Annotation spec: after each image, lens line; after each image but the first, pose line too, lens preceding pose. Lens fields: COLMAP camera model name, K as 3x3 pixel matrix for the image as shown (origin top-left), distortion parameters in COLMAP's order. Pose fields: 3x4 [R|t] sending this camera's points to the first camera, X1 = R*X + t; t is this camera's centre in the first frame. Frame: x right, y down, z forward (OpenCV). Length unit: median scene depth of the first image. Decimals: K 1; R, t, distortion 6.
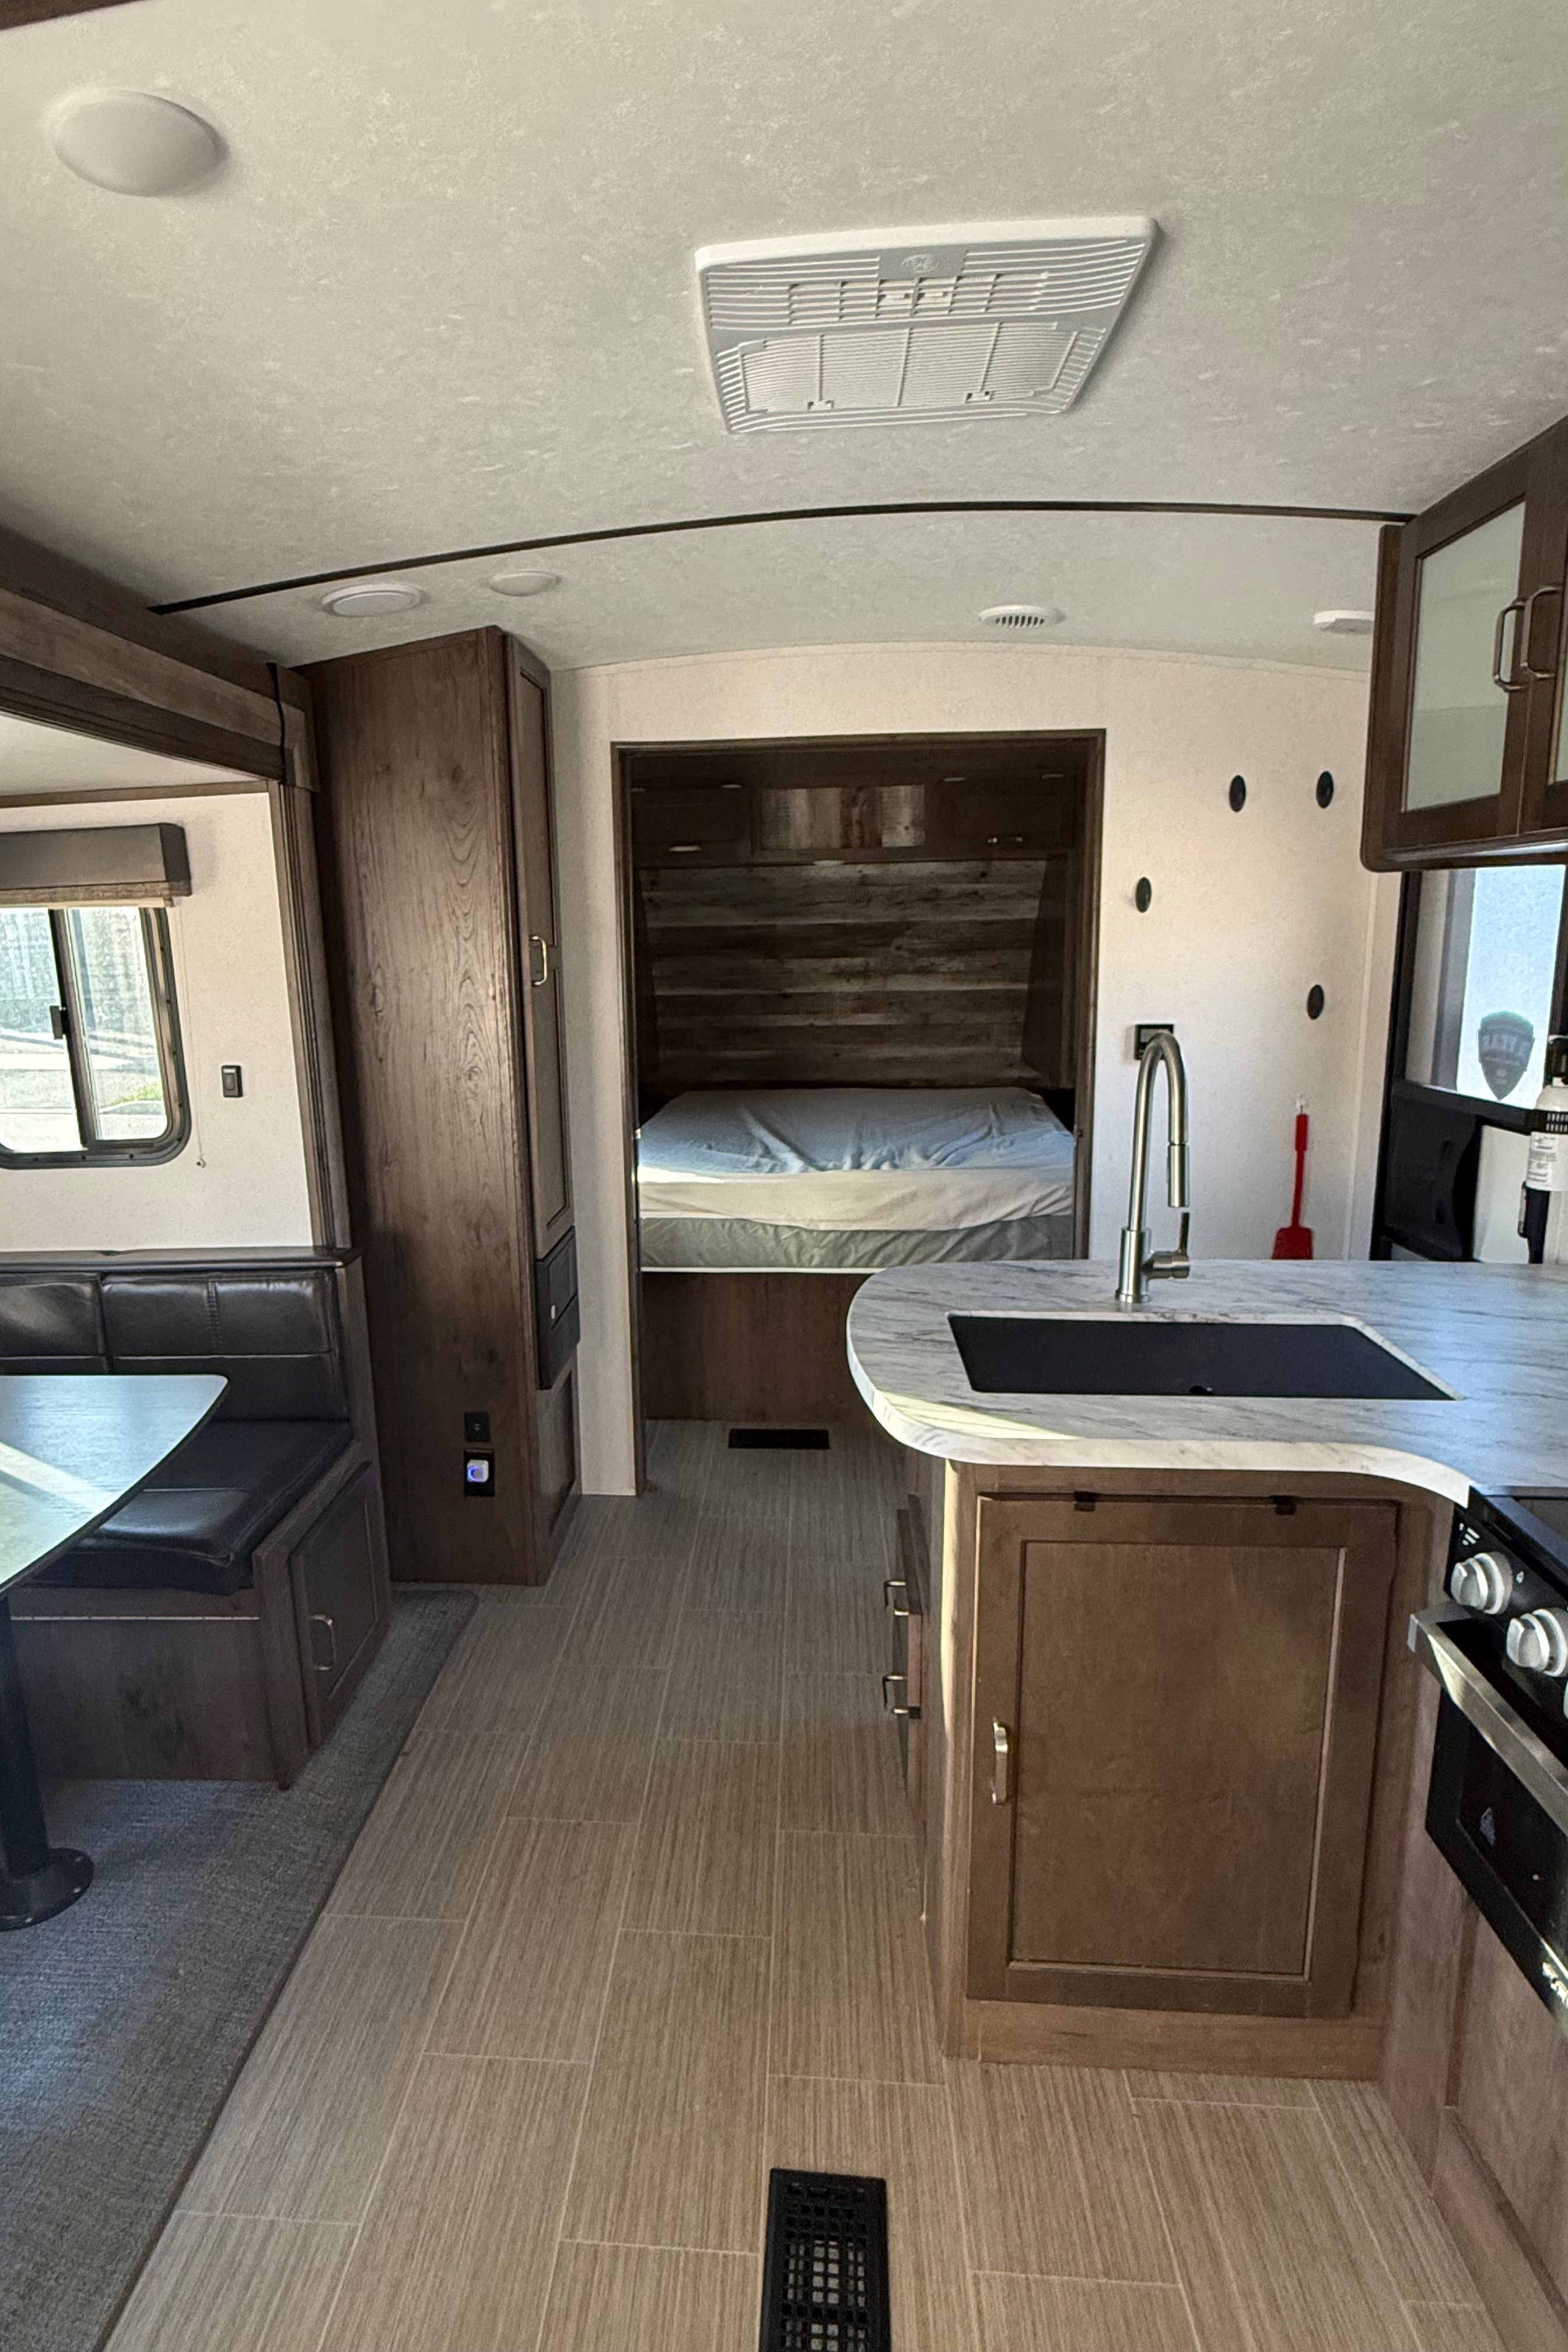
lens RADIAL K [[1281.5, 0, 713.1], [0, 1281.5, 1172.9], [0, 0, 1]] dist [-0.000573, 0.000000]
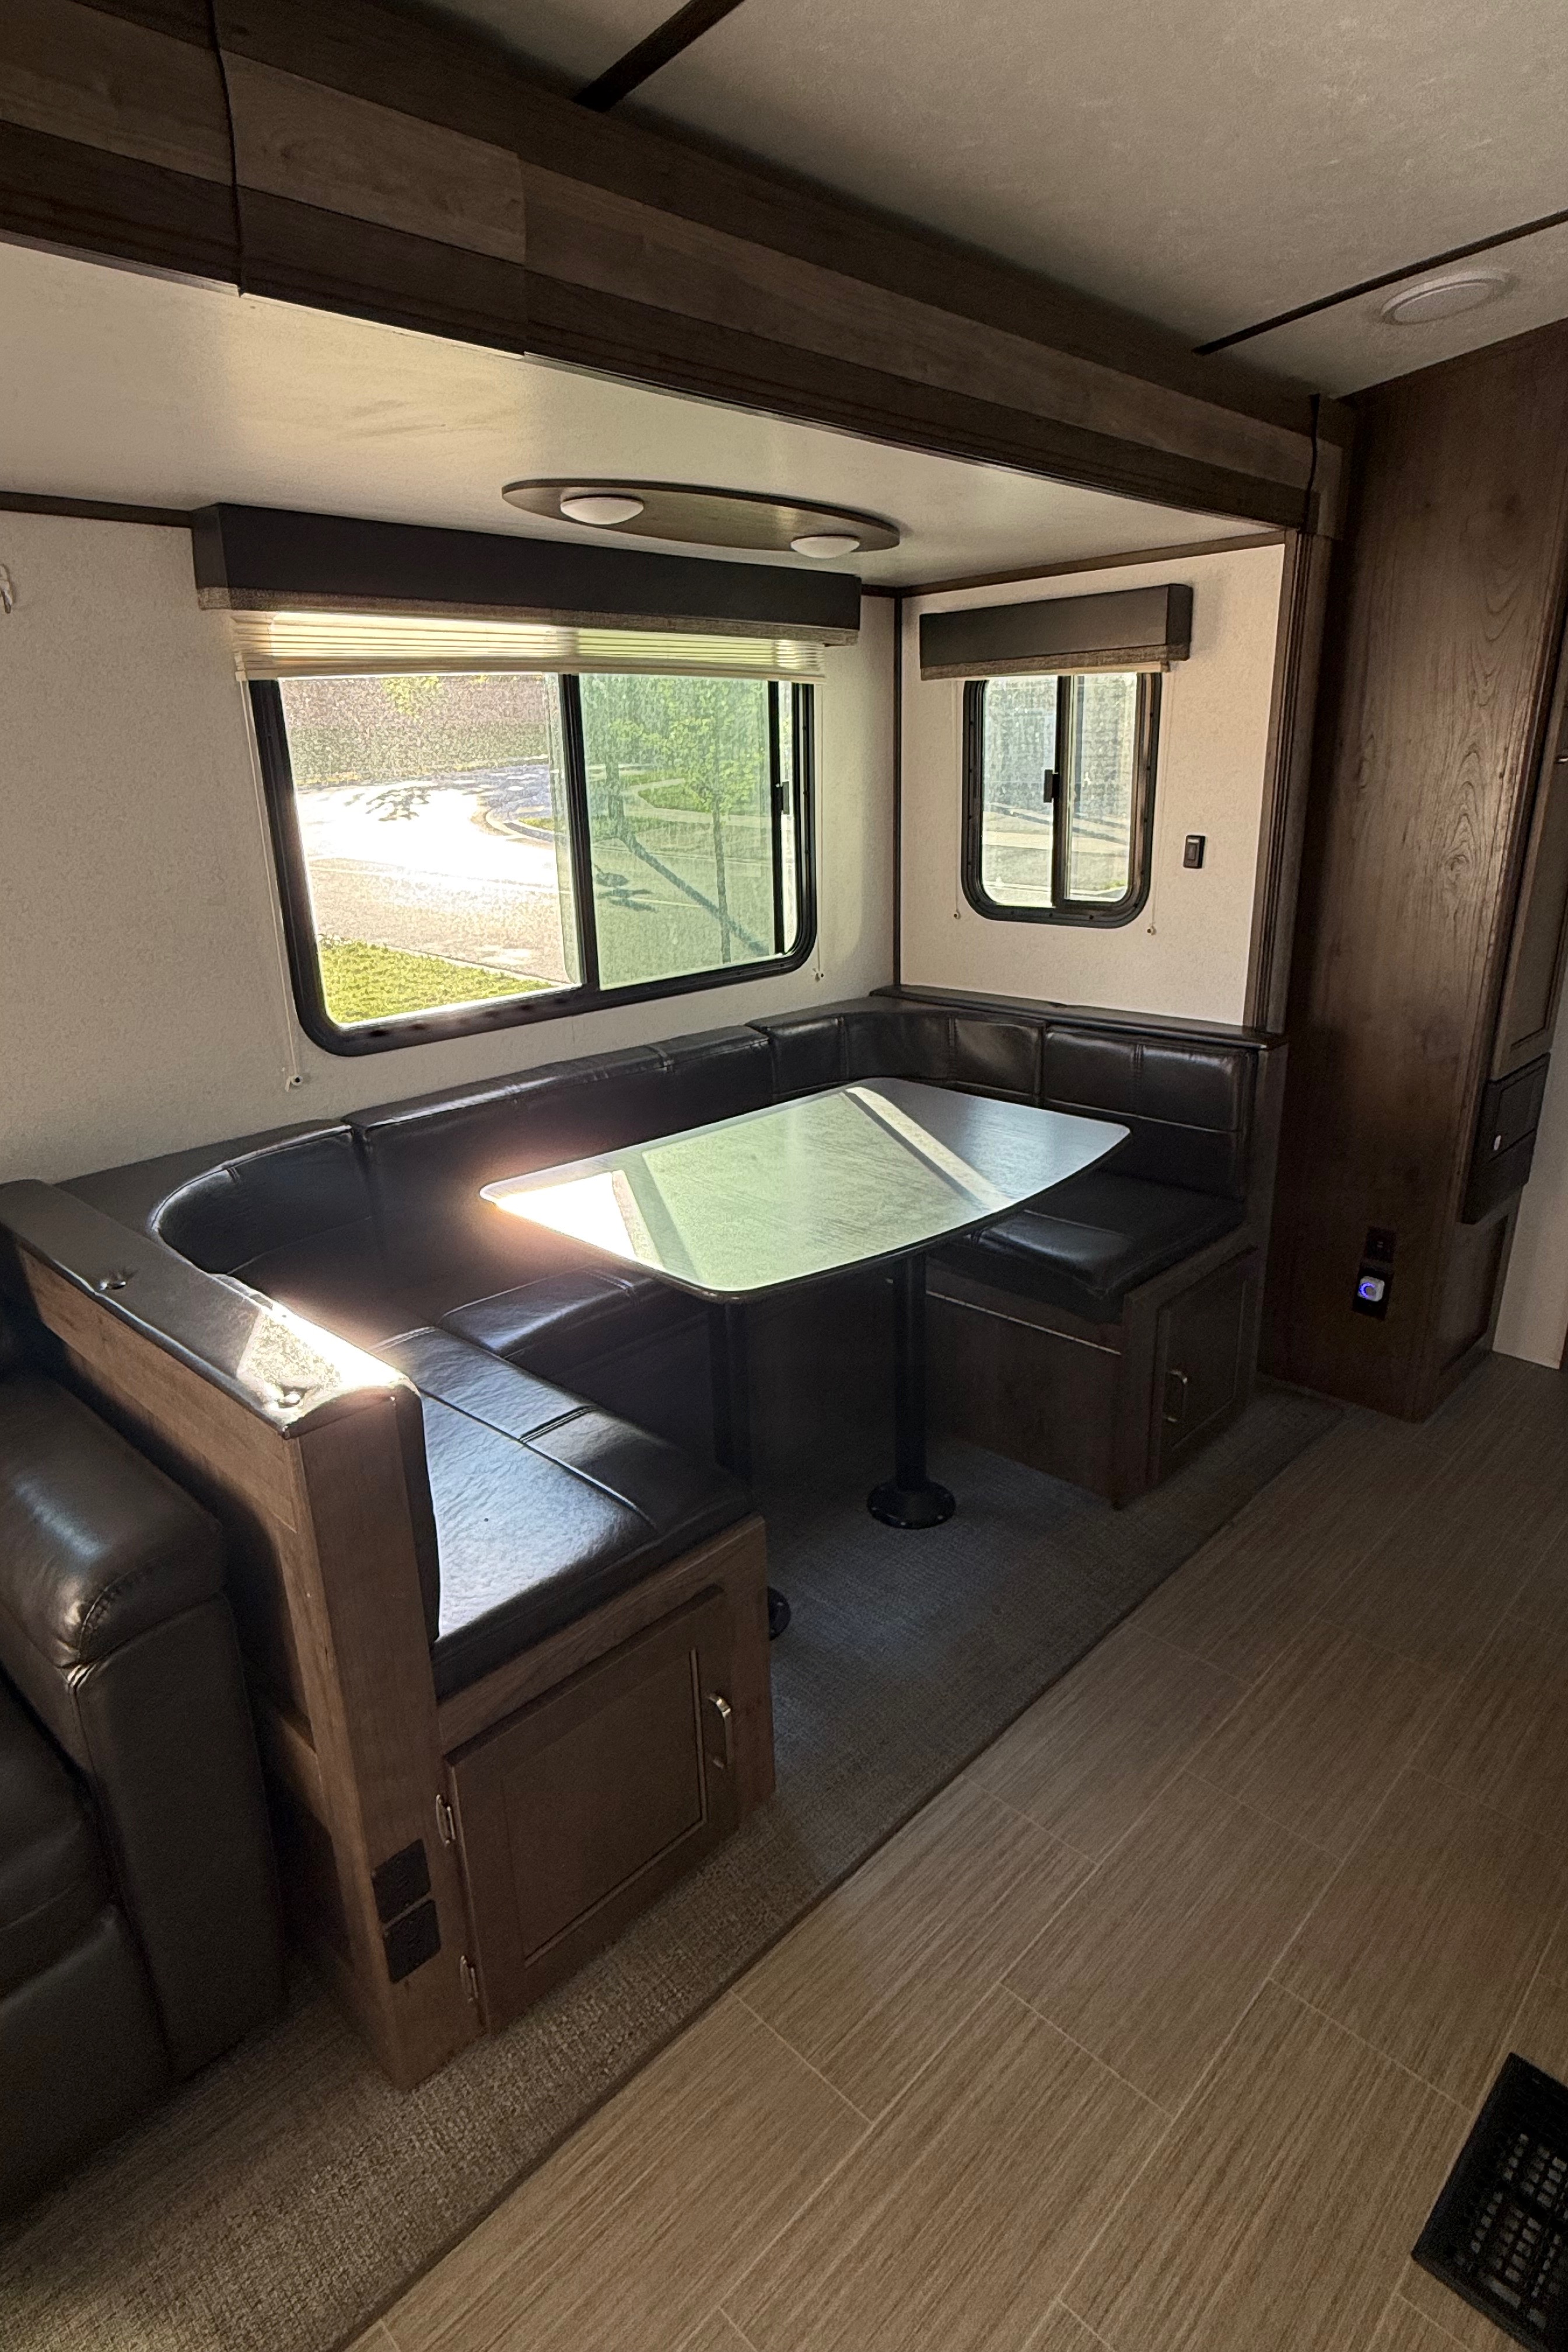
lens RADIAL K [[1281.5, 0, 784.4], [0, 1281.5, 1176.2], [0, 0, 1]] dist [-0.000573, 0.000000]
pose [[0.772051, 0.216157, -0.597673, 0.036019], [-0.120668, 0.973136, 0.196074, 0.018872], [0.624000, -0.079259, 0.777394, -0.010092]]
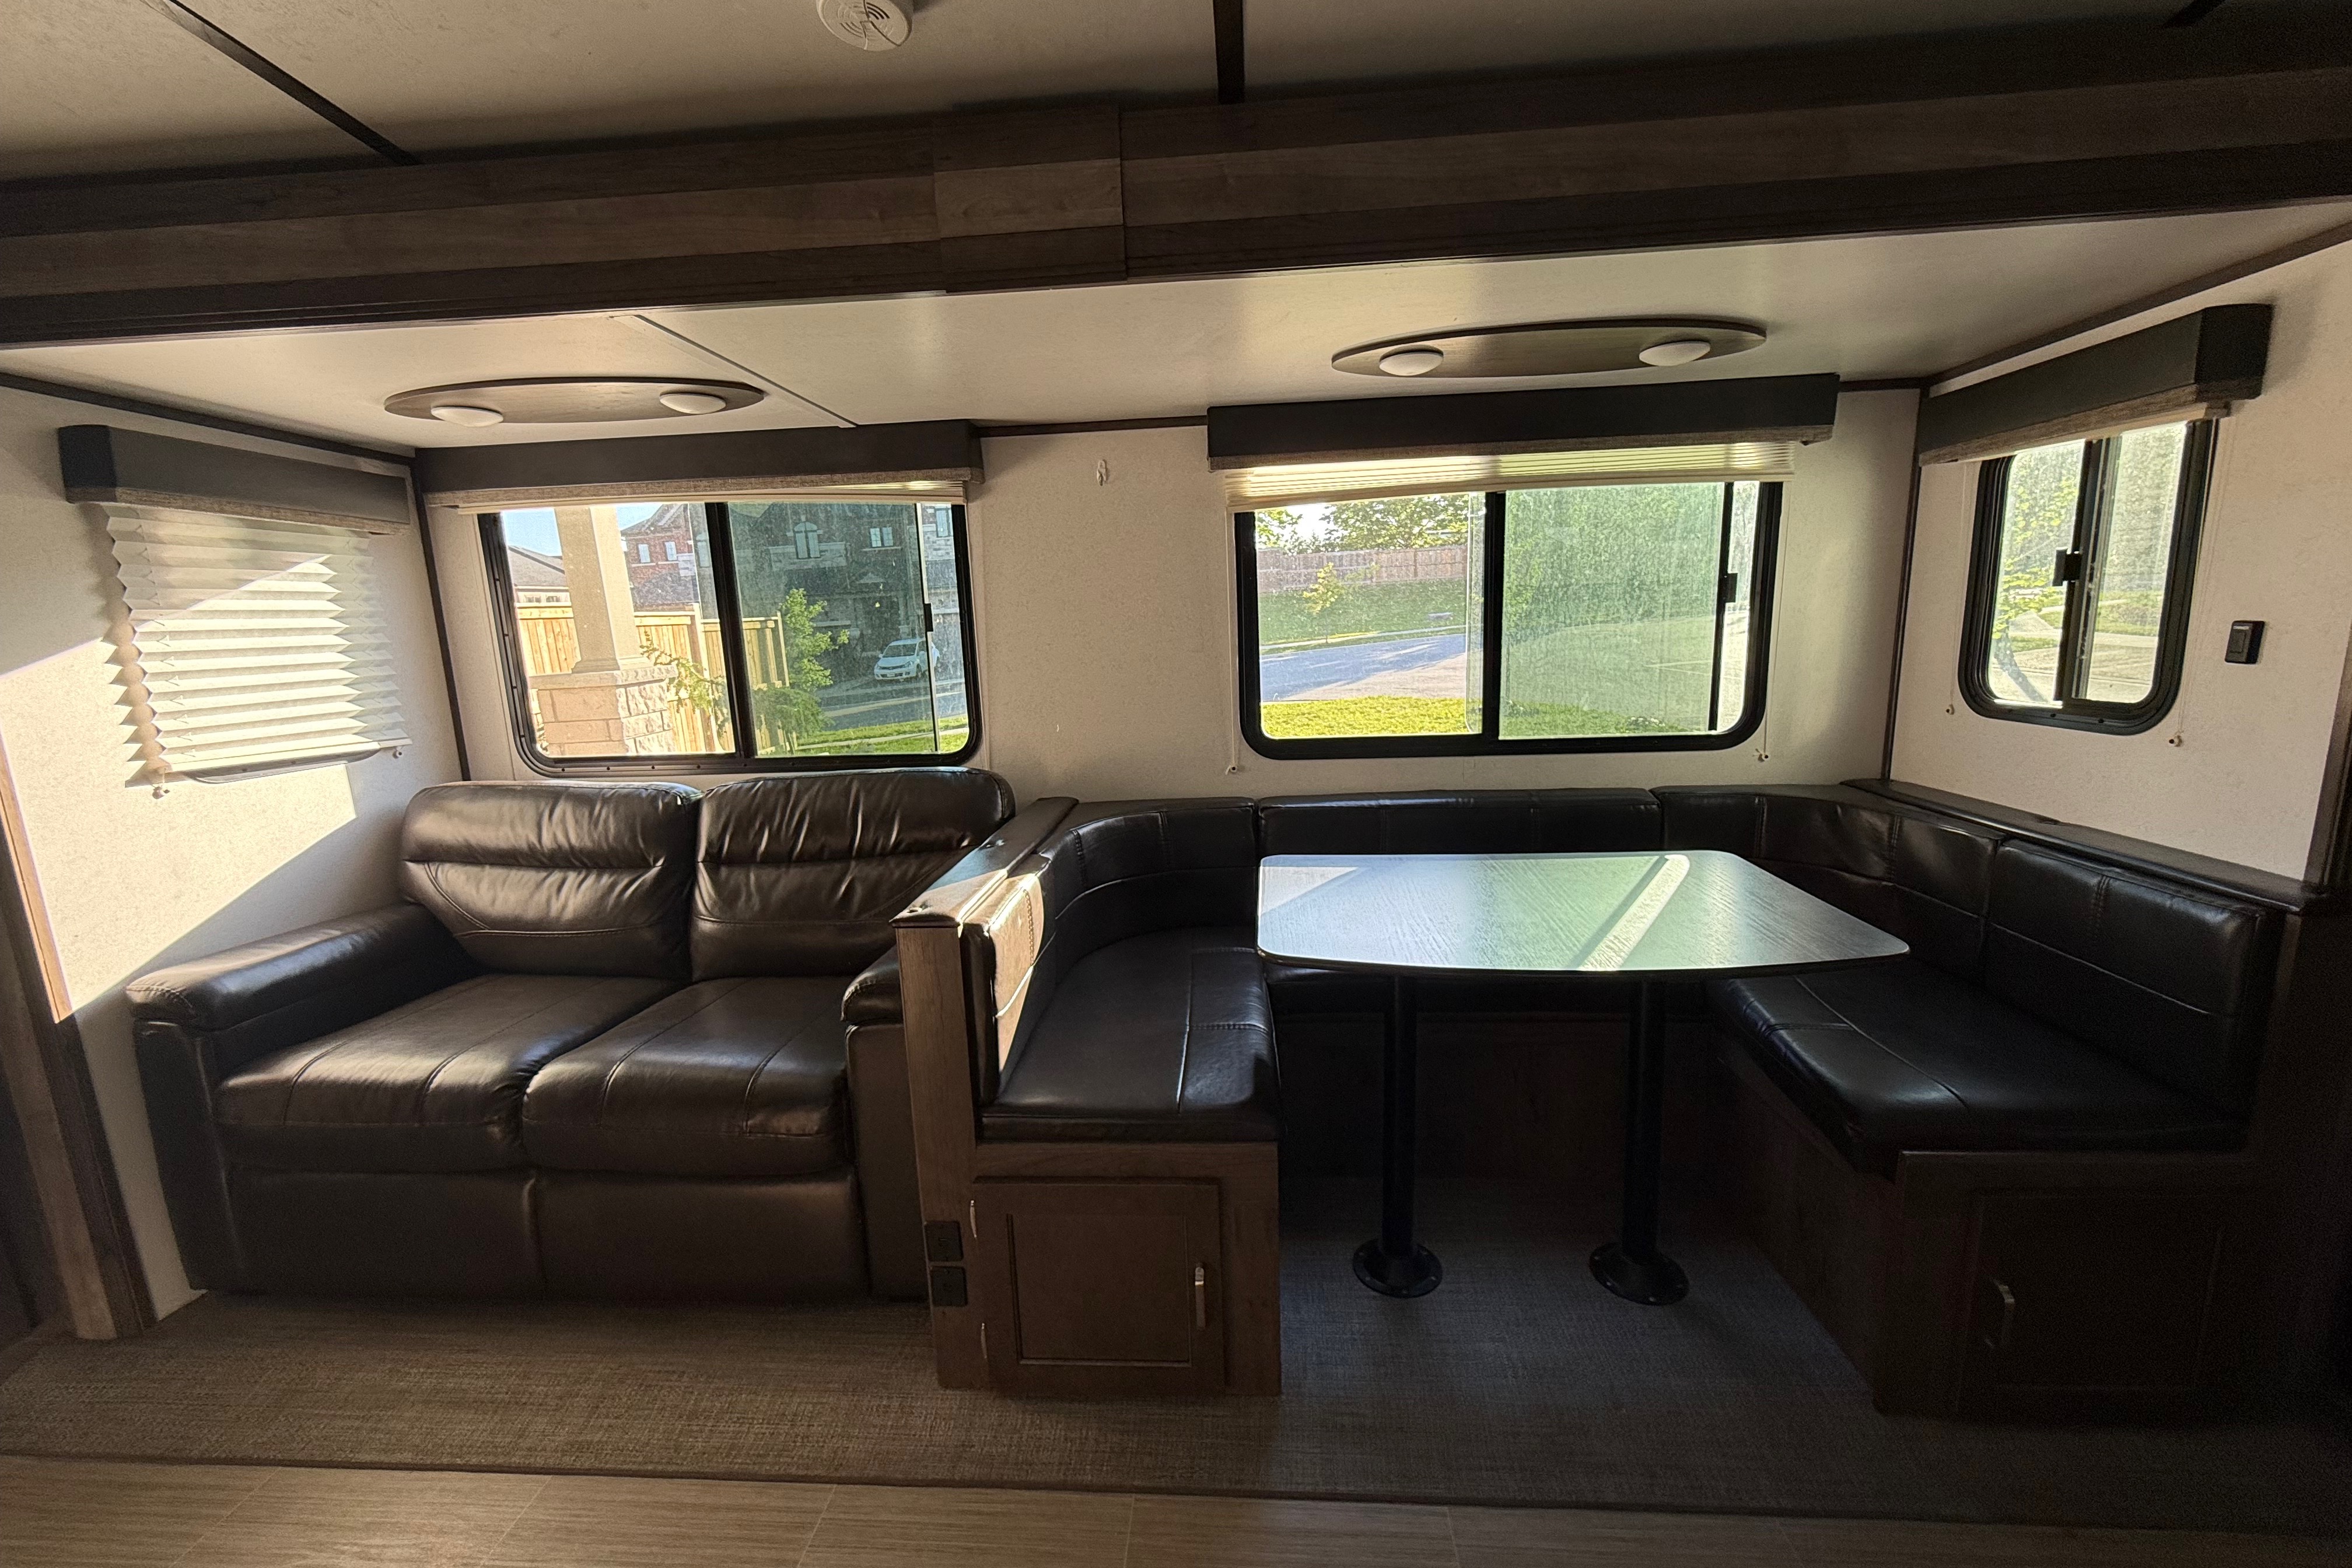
lens RADIAL K [[941.5, 0, 1183.5], [0, 941.5, 788.1], [0, 0, 1]] dist [0.000181, 0.000567]
pose [[0.003033, 0.215647, -0.976467, 0.195213], [-0.150464, 0.965453, 0.212747, -0.011674], [0.988611, 0.146278, 0.035376, 0.372364]]
